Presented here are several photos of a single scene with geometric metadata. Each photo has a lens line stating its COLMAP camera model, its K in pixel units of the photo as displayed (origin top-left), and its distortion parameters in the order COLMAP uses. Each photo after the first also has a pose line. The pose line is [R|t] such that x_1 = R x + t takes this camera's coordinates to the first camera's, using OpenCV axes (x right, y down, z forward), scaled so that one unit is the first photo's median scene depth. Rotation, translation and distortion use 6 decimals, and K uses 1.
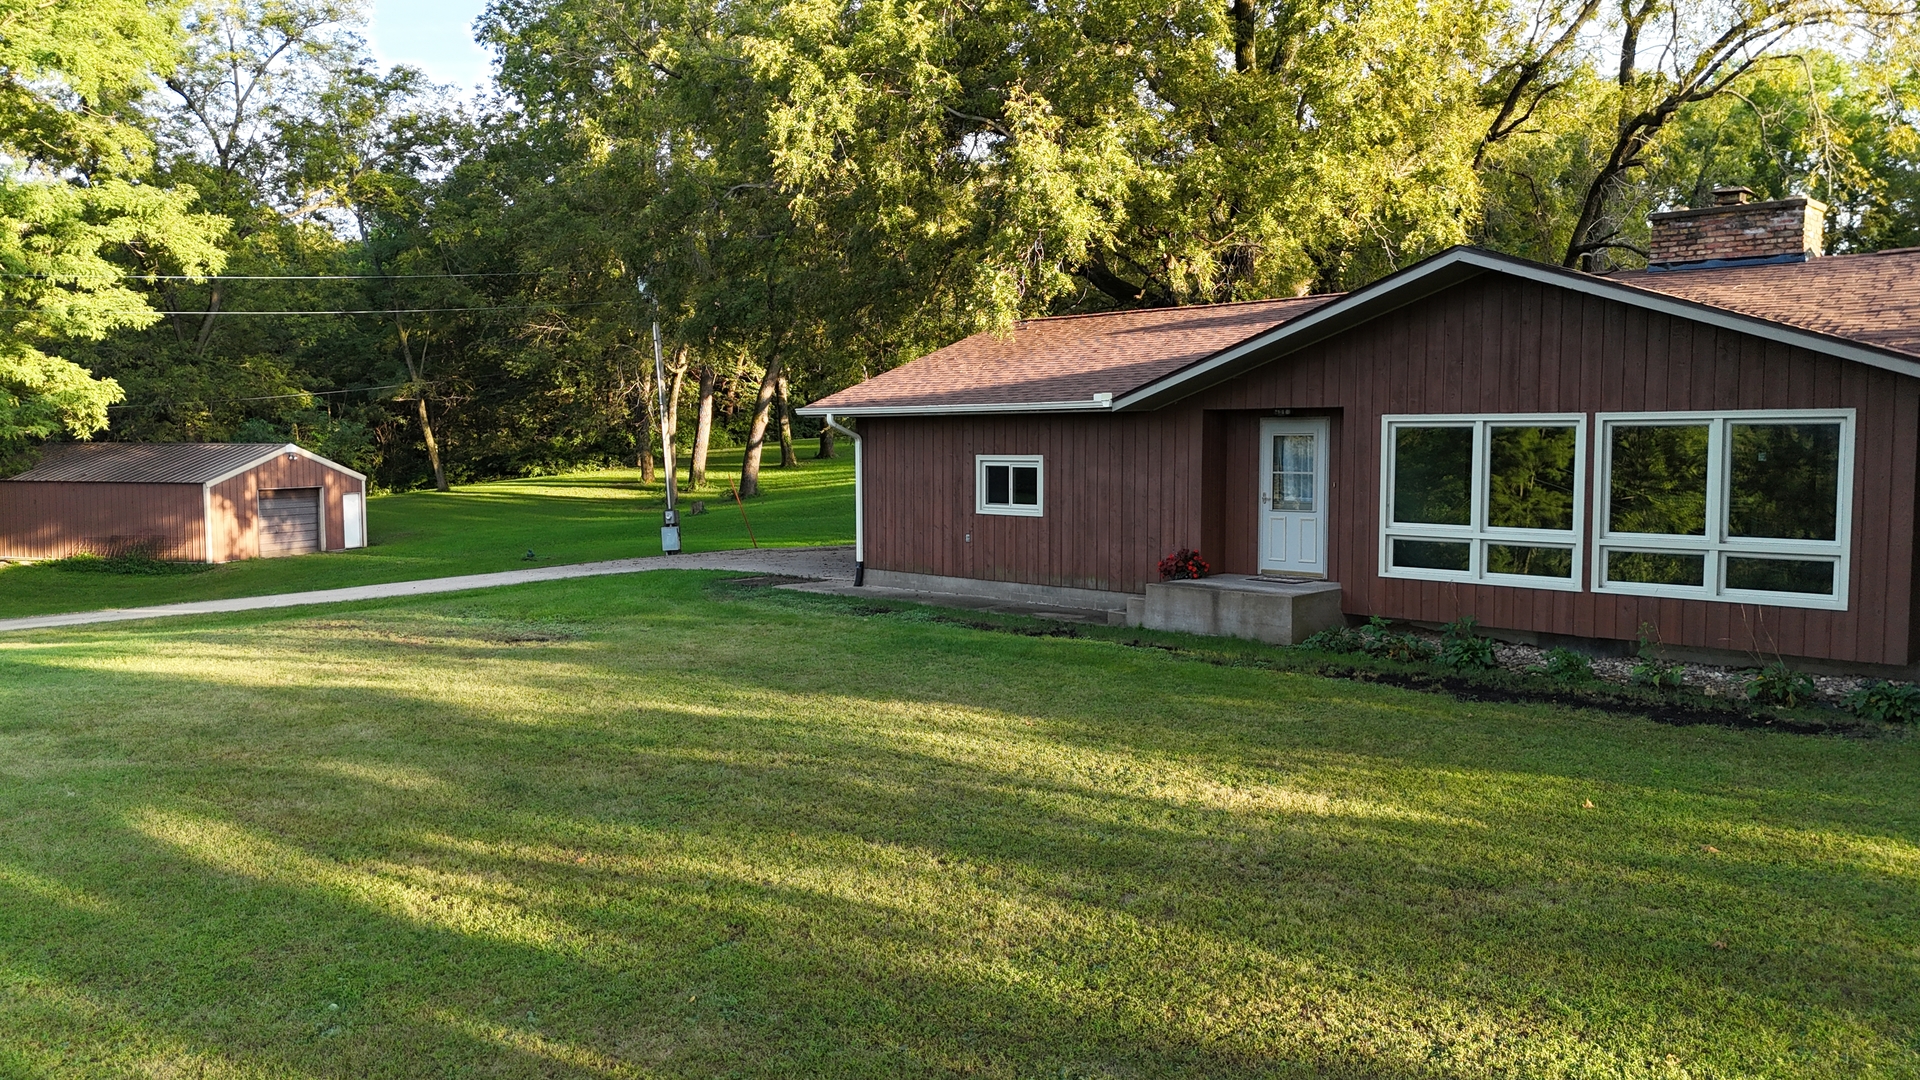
lens RADIAL K [[1415.4, 0, 950.8], [0, 1415.4, 545.1], [0, 0, 1]] dist [0.044347, -0.002957]
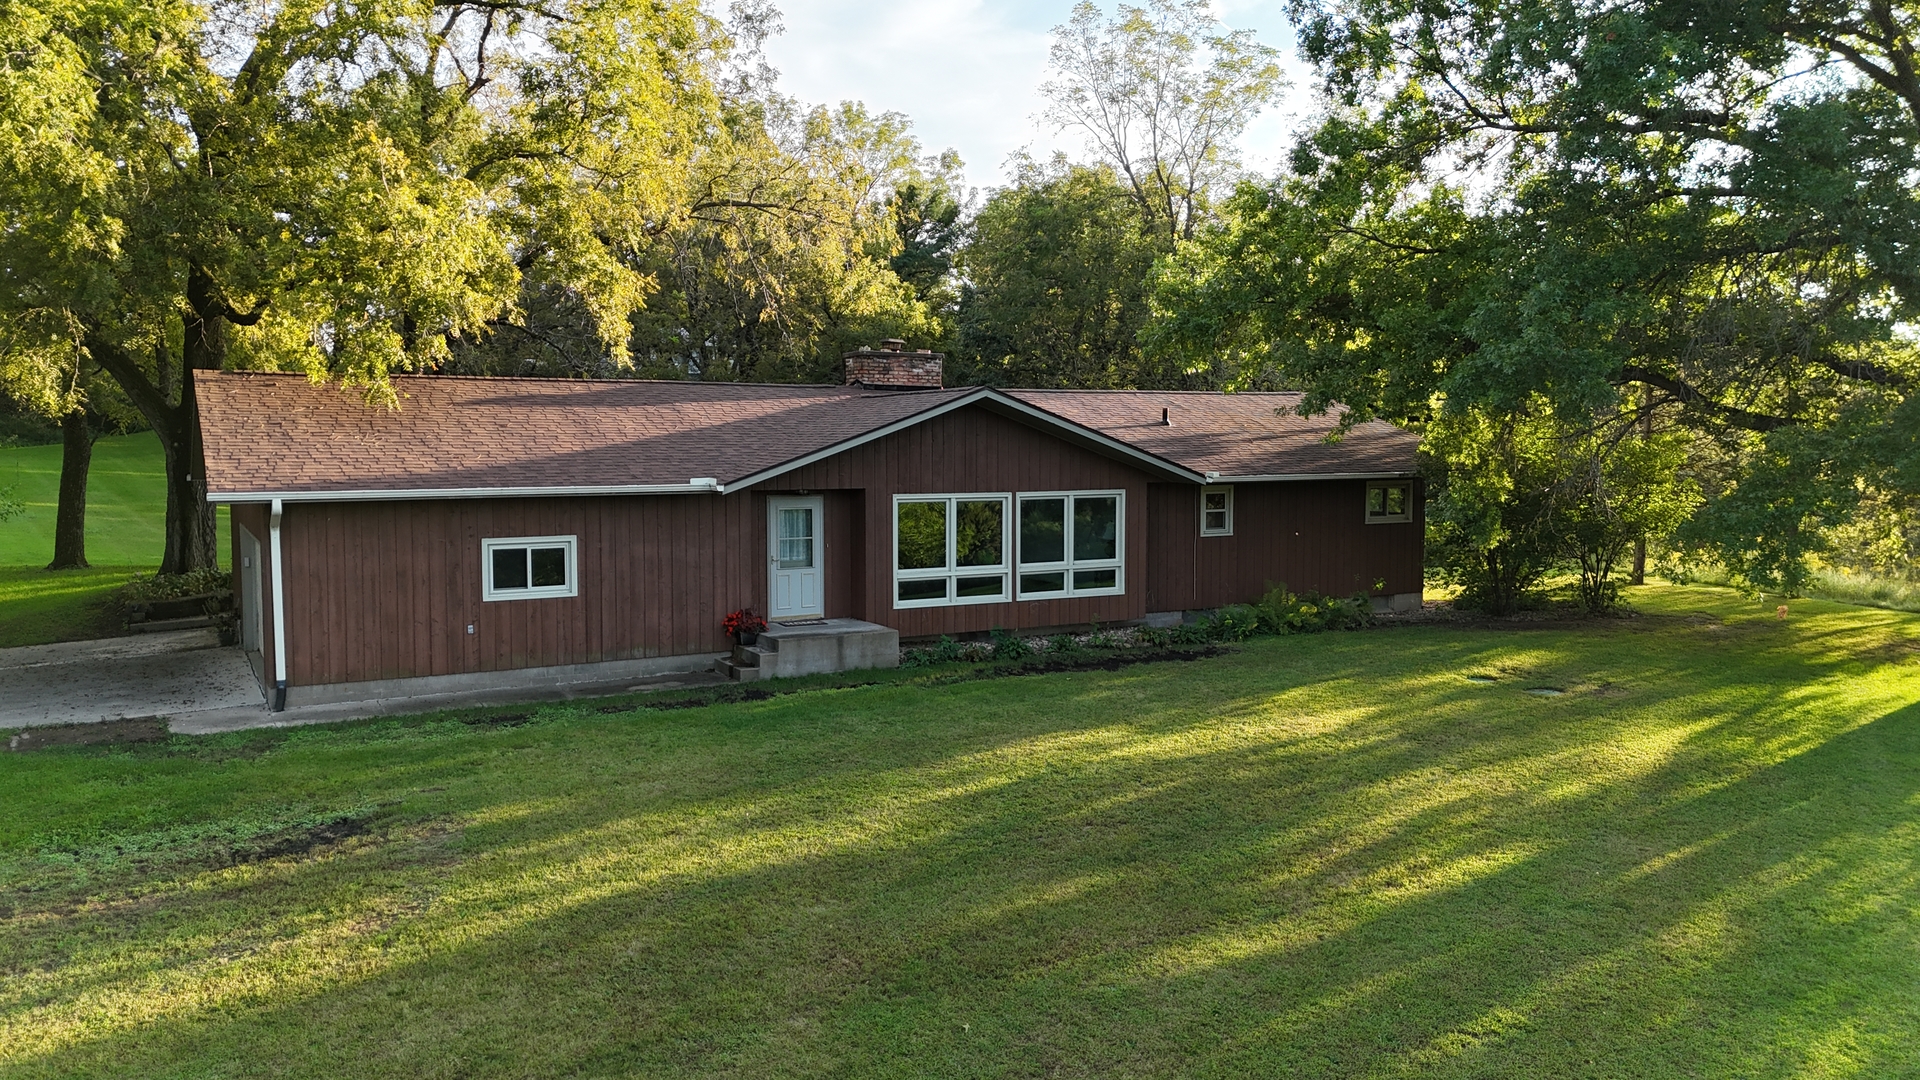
lens RADIAL K [[1415.4, 0, 971.9], [0, 1415.4, 533.7], [0, 0, 1]] dist [0.044347, -0.002957]
pose [[0.249325, -0.065765, 0.966184, -0.916596], [0.067906, 0.996423, 0.050300, -0.105062], [-0.966036, 0.053069, 0.252900, 0.514230]]
